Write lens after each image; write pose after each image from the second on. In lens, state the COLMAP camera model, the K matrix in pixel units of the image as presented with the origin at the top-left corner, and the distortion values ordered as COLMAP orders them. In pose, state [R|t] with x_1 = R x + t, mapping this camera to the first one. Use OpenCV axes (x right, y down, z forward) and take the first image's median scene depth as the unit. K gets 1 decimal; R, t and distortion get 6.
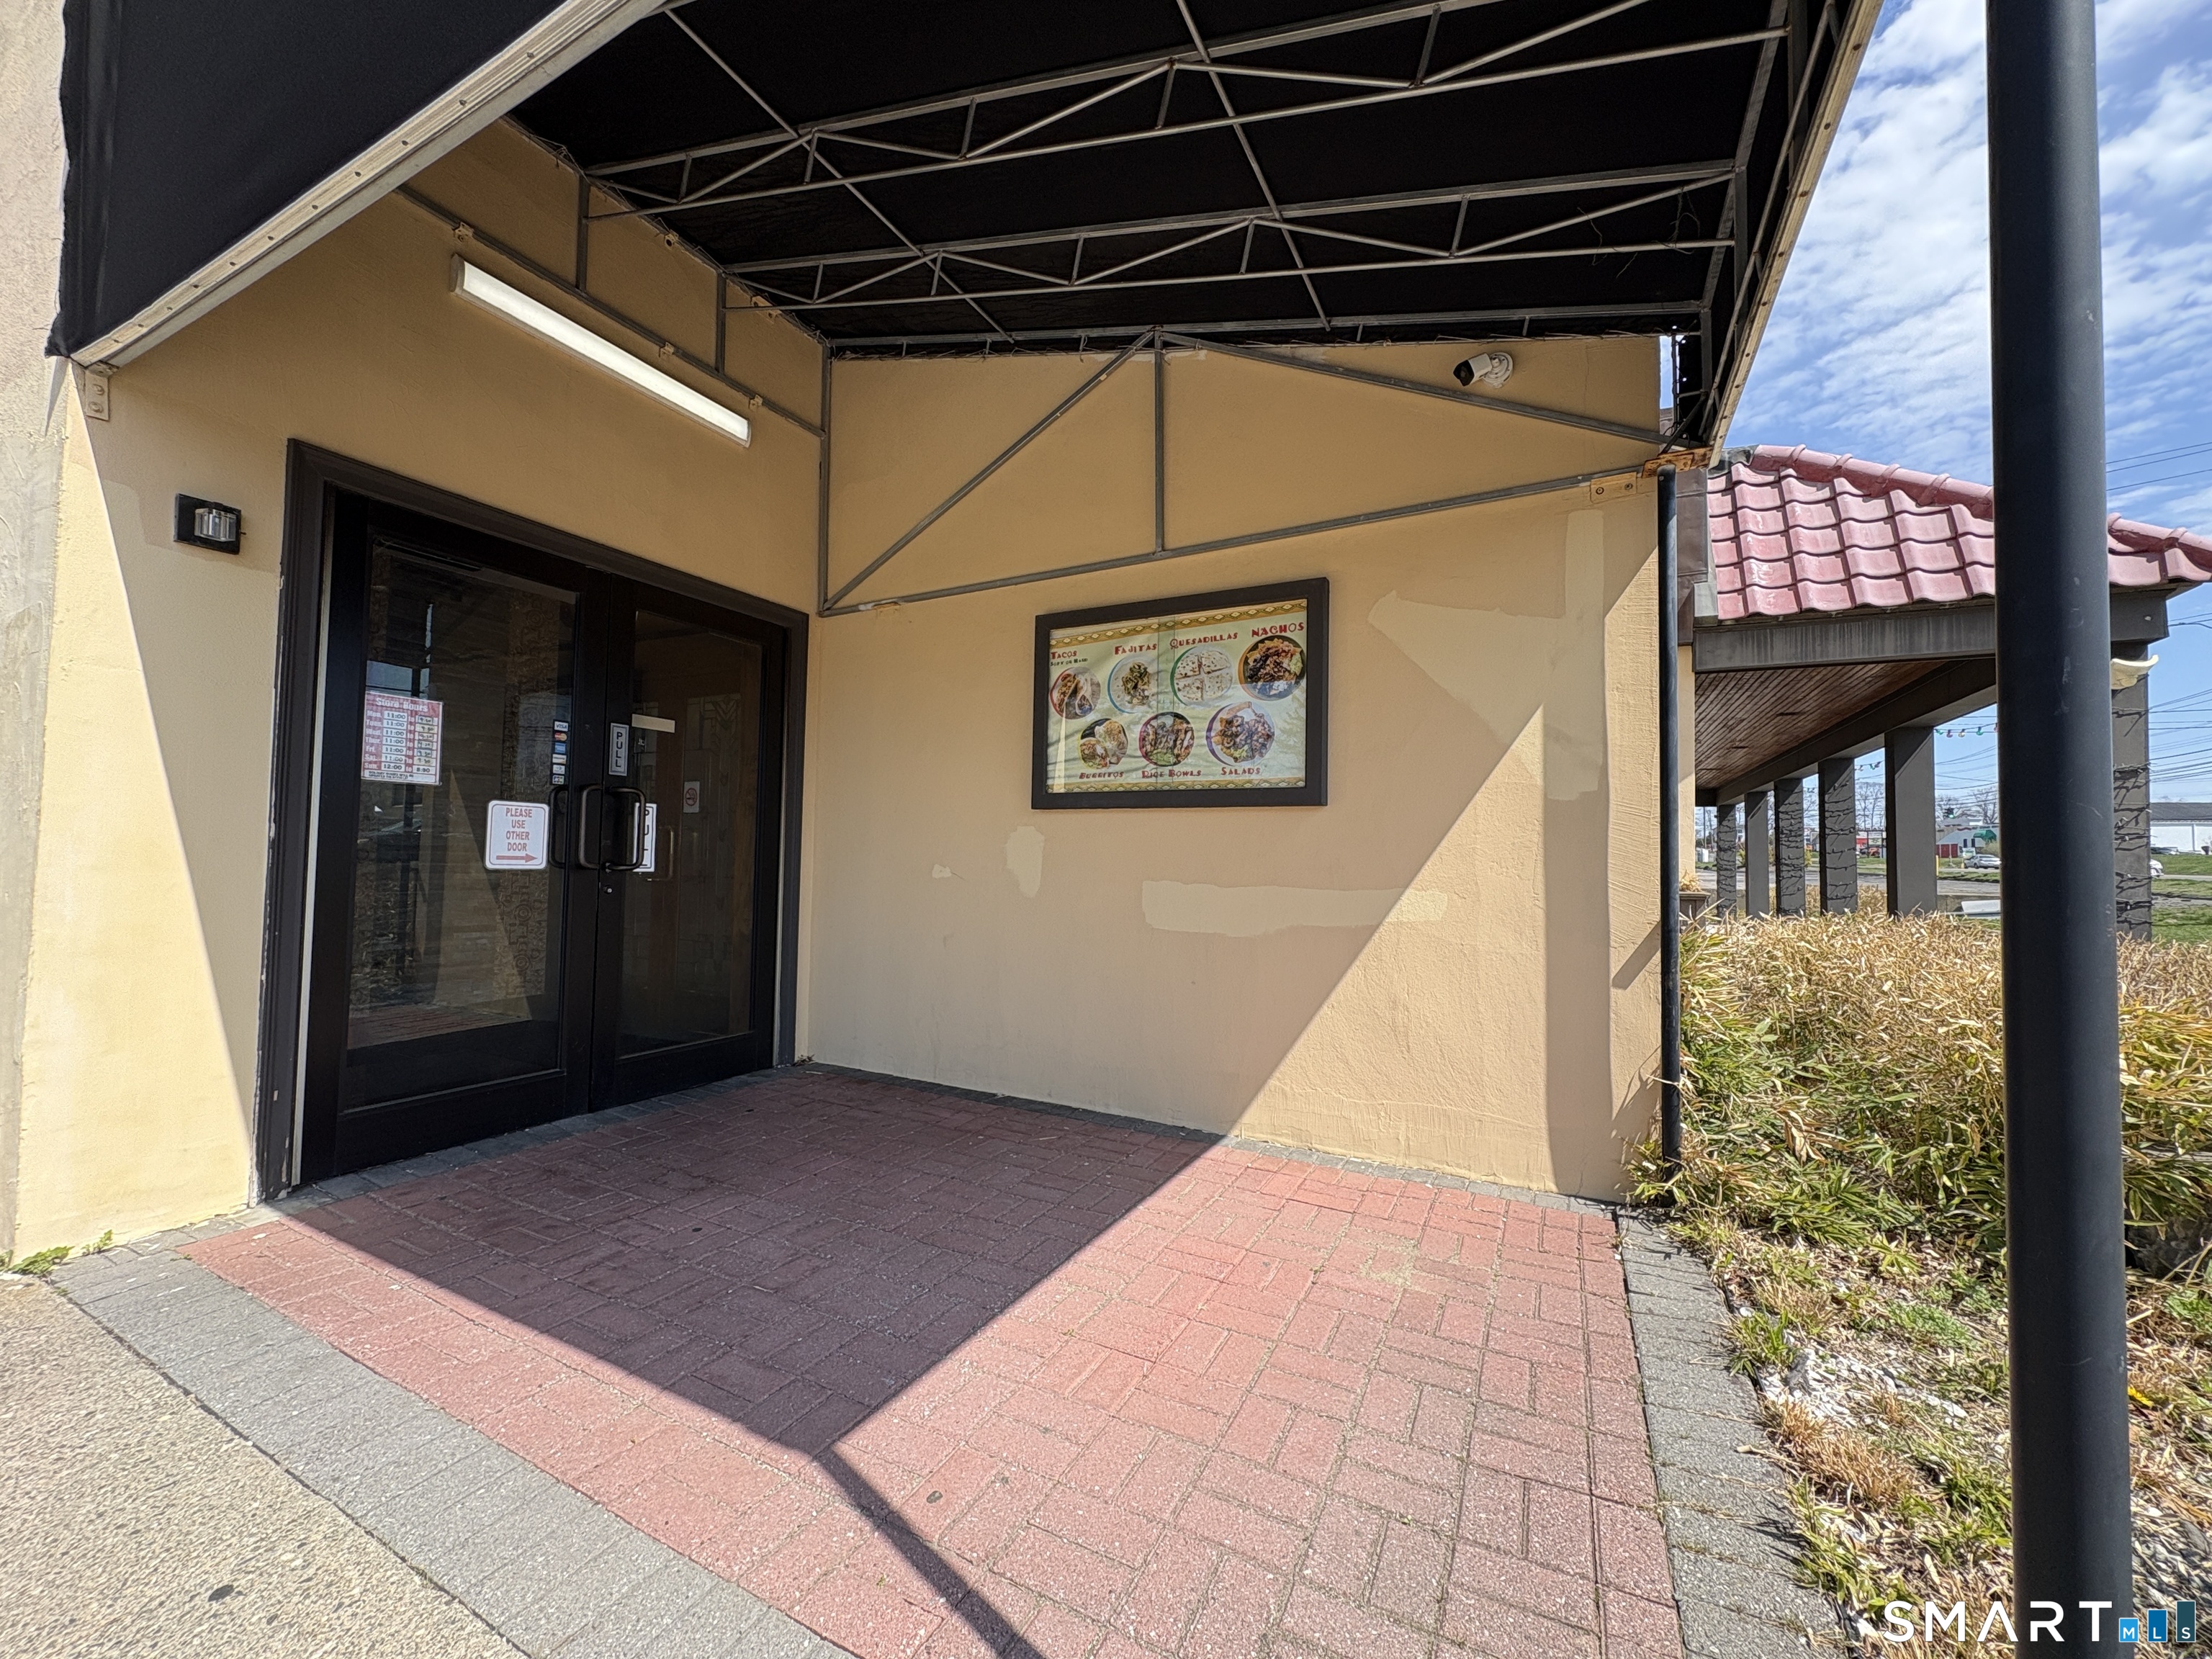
lens RADIAL K [[881.7, 0, 1111.3], [0, 881.7, 829.5], [0, 0, 1]] dist [-0.000464, 0.000619]
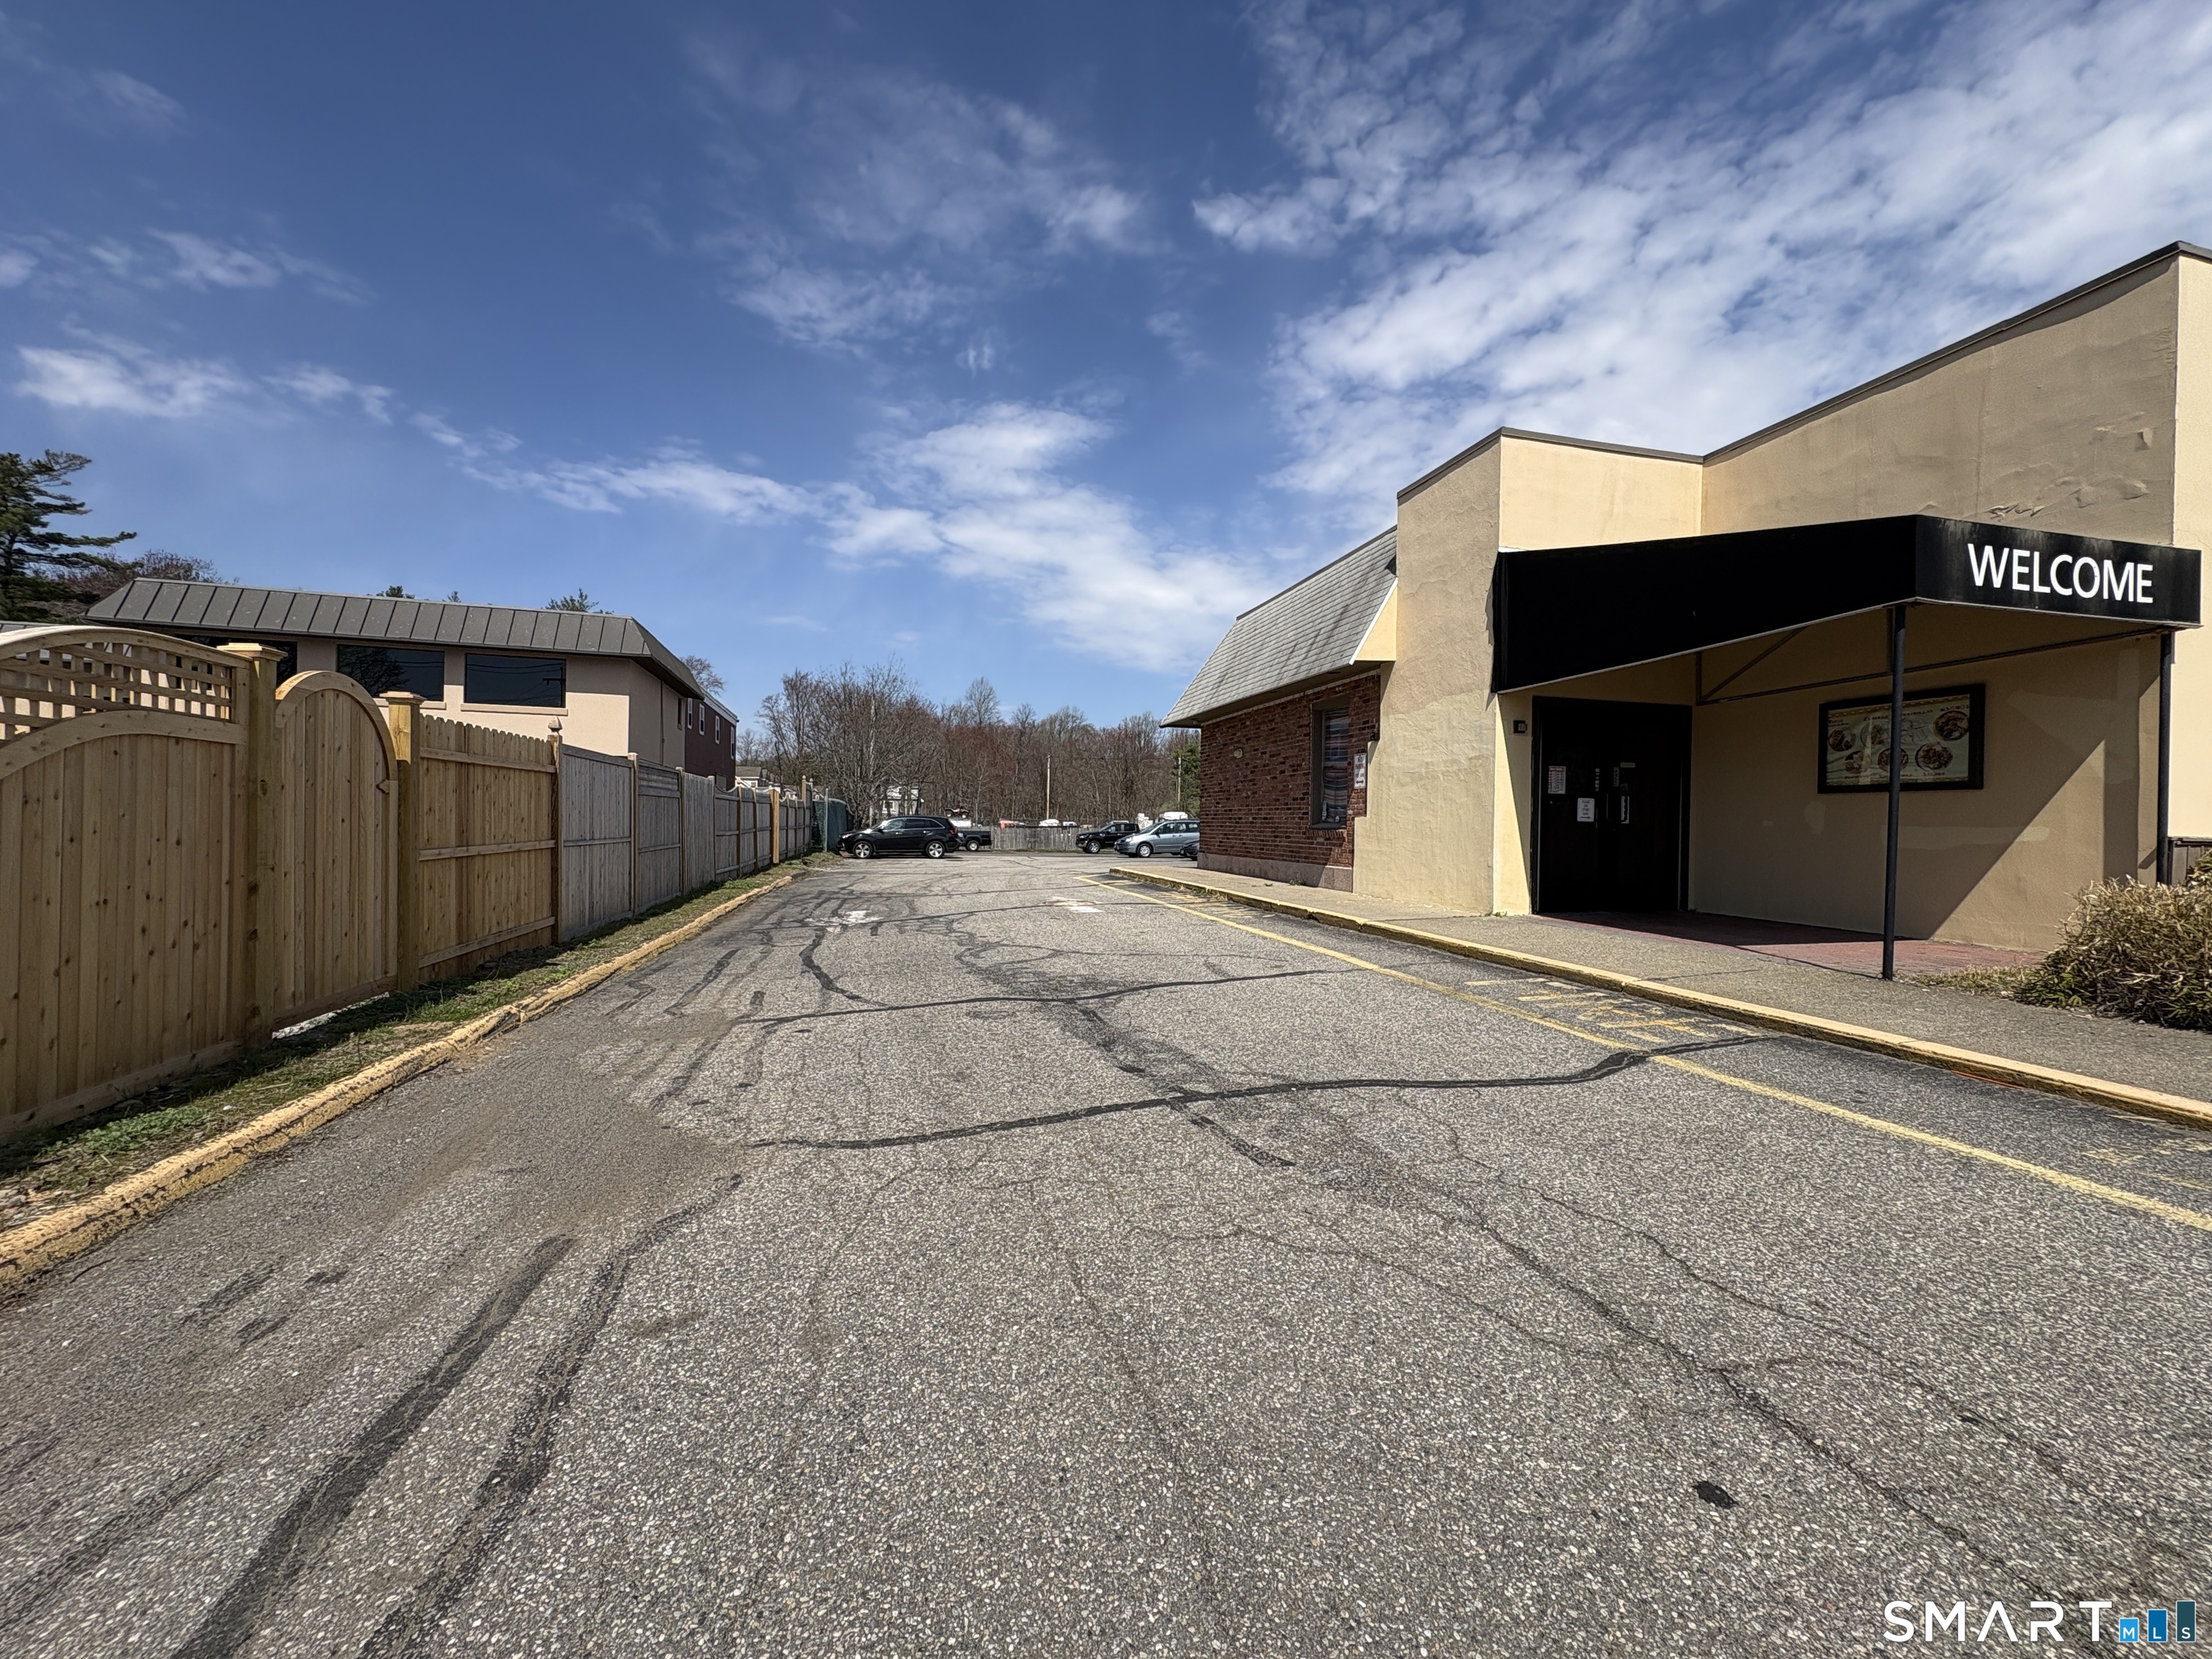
lens RADIAL K [[881.7, 0, 1111.3], [0, 881.7, 829.5], [0, 0, 1]] dist [-0.000464, 0.000619]
pose [[0.665294, -0.003159, -0.746575, 0.418163], [0.023938, 0.999567, 0.017103, -0.015445], [0.746197, -0.029250, 0.665082, -1.959127]]
